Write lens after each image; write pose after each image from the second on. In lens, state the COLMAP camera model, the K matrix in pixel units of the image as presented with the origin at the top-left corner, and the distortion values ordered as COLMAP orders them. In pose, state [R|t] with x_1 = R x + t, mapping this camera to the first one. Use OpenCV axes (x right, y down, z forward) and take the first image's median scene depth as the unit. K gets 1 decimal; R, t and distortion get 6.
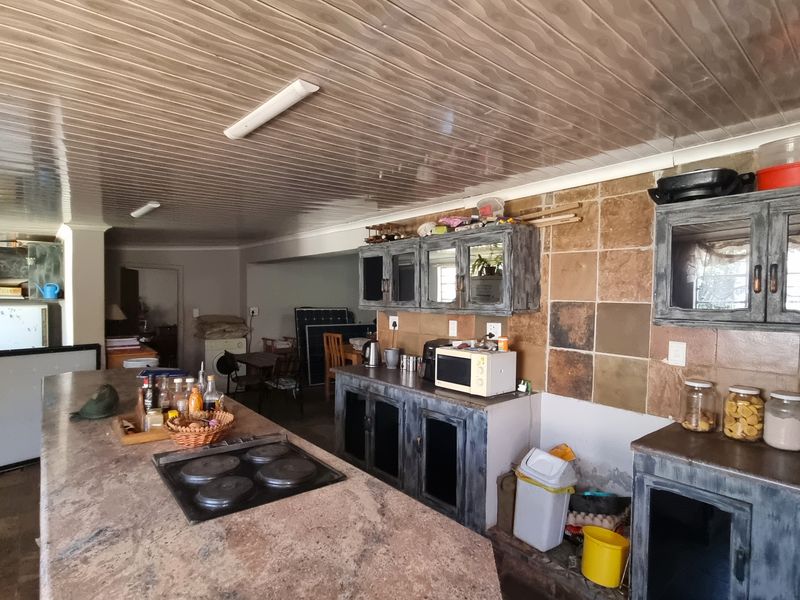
lens RADIAL K [[438.9, 0, 395.8], [0, 438.9, 306.6], [0, 0, 1]] dist [-0.000218, 0.001289]
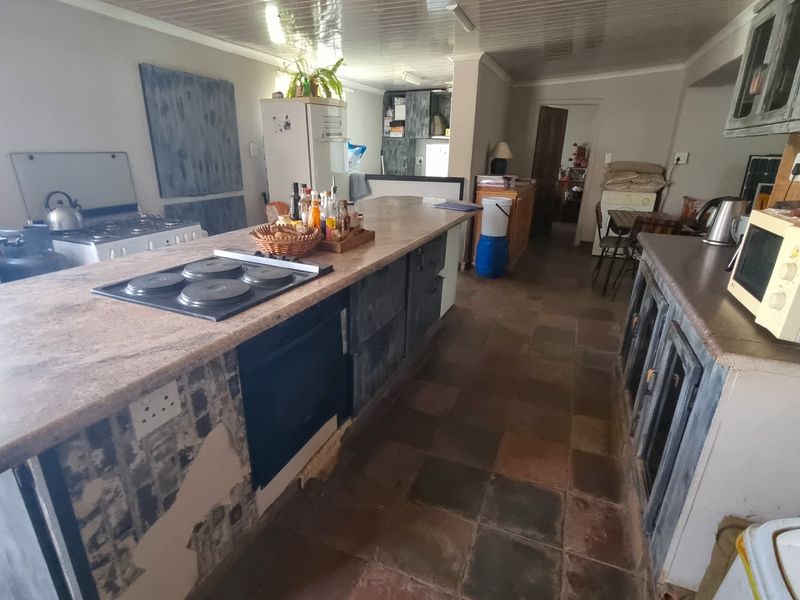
lens RADIAL K [[438.9, 0, 398.9], [0, 438.9, 300.9], [0, 0, 1]] dist [-0.000218, 0.001289]
pose [[0.462151, 0.293002, -0.836998, 0.253794], [-0.039184, 0.949665, 0.310807, 0.047199], [0.885935, -0.110843, 0.450370, 0.374134]]
